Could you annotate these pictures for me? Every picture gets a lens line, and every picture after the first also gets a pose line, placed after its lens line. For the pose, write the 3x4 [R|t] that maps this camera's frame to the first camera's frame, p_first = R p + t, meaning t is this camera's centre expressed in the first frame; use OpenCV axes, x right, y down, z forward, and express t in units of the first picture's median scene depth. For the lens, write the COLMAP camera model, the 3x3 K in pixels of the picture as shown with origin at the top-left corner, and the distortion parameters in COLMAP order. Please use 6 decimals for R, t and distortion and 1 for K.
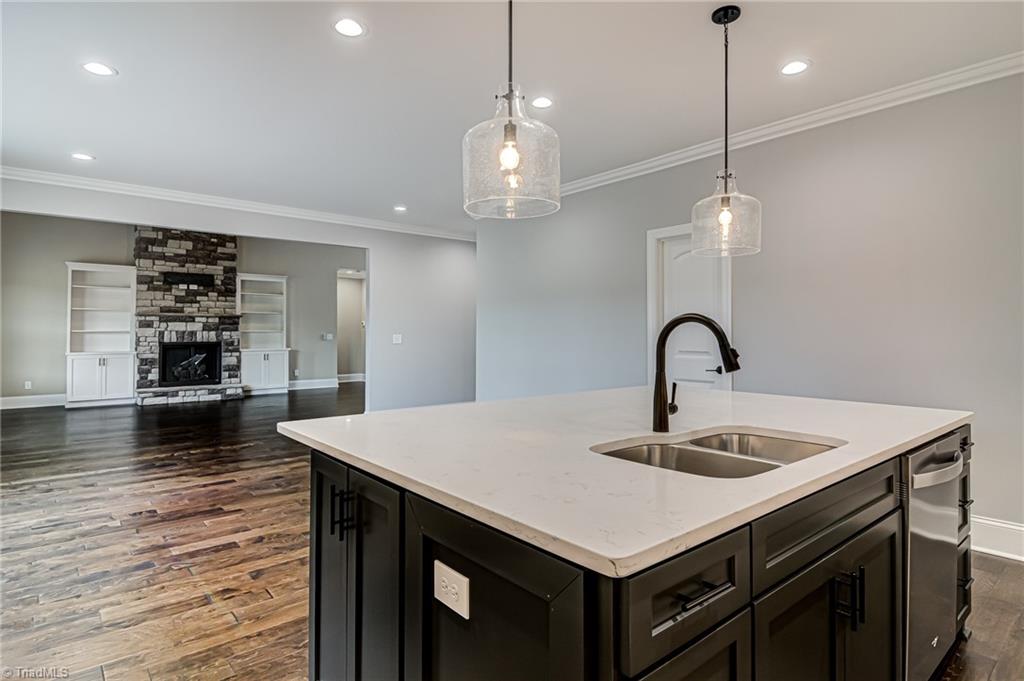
lens RADIAL K [[540.3, 0, 516.9], [0, 540.3, 325.3], [0, 0, 1]] dist [0.010775, -0.011682]
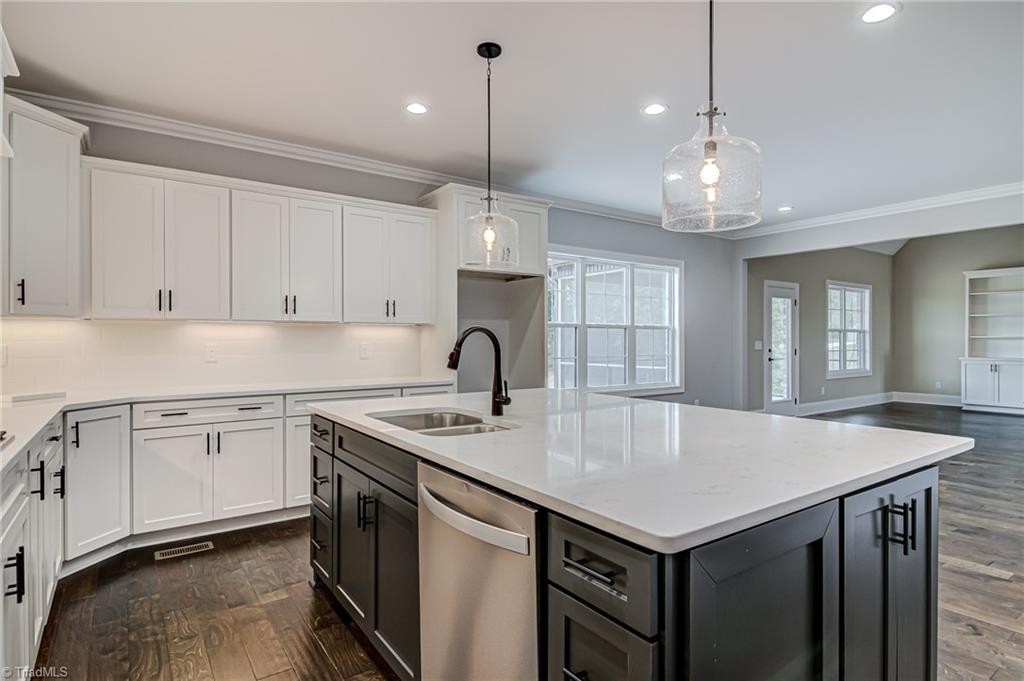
lens RADIAL K [[540.3, 0, 511.7], [0, 540.3, 345.6], [0, 0, 1]] dist [0.010775, -0.011682]
pose [[-0.087674, 0.012562, -0.996070, 0.985663], [0.016243, 0.999806, 0.011179, 0.004471], [0.996017, -0.015199, -0.087861, 0.719487]]
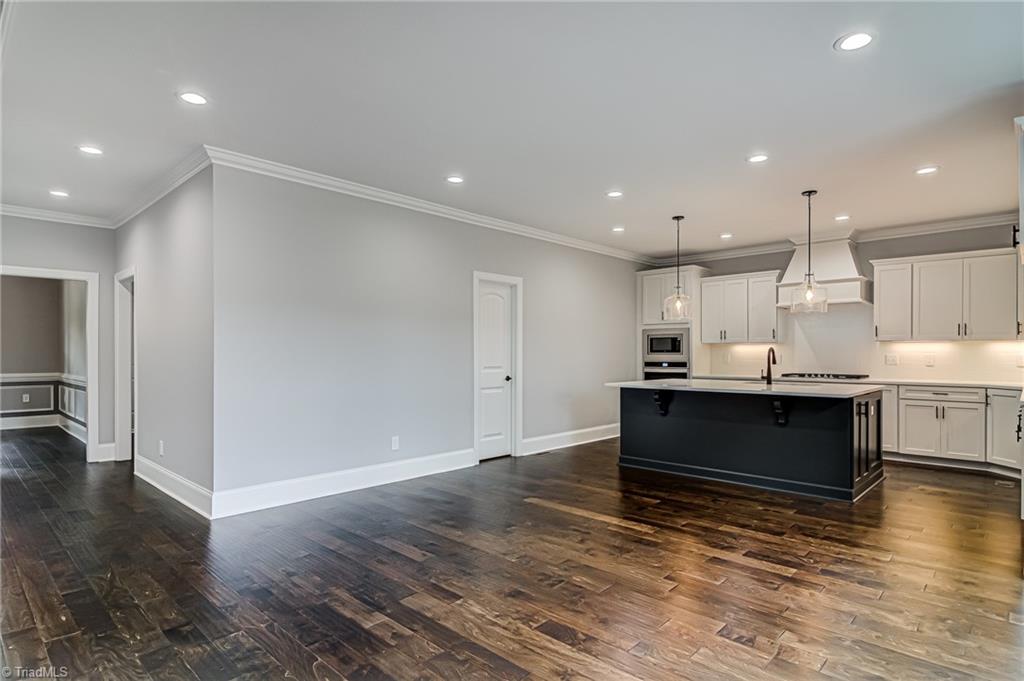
lens RADIAL K [[540.3, 0, 518.6], [0, 540.3, 355.0], [0, 0, 1]] dist [0.010775, -0.011682]
pose [[-0.105061, -0.001622, 0.994464, -1.697758], [-0.016253, 0.999868, -0.000086, 0.028888], [-0.994333, -0.016172, -0.105073, 1.741897]]
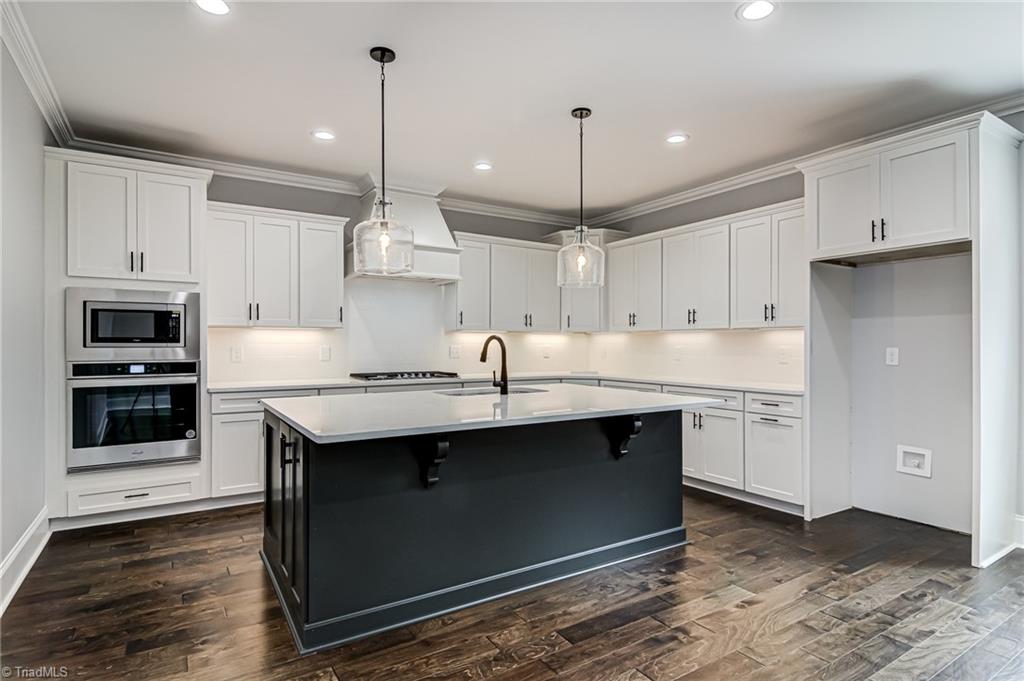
lens RADIAL K [[540.3, 0, 515.5], [0, 540.3, 343.4], [0, 0, 1]] dist [0.010775, -0.011682]
pose [[-0.989980, -0.000175, 0.141208, -0.030413], [-0.002546, 0.999859, -0.016611, 0.024492], [-0.141185, -0.016804, -0.989841, 1.845890]]
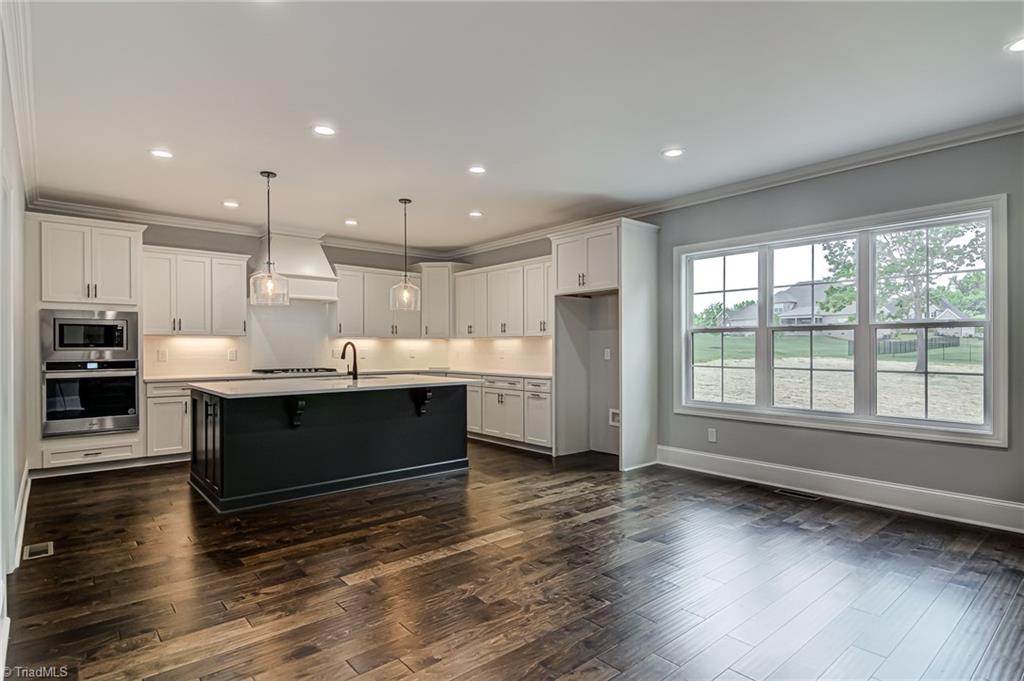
lens RADIAL K [[540.3, 0, 518.7], [0, 540.3, 347.7], [0, 0, 1]] dist [0.010775, -0.011682]
pose [[-0.999985, 0.002770, -0.004703, -0.407106], [0.002842, 0.999878, -0.015369, 0.037948], [0.004660, -0.015382, -0.999871, 2.562090]]
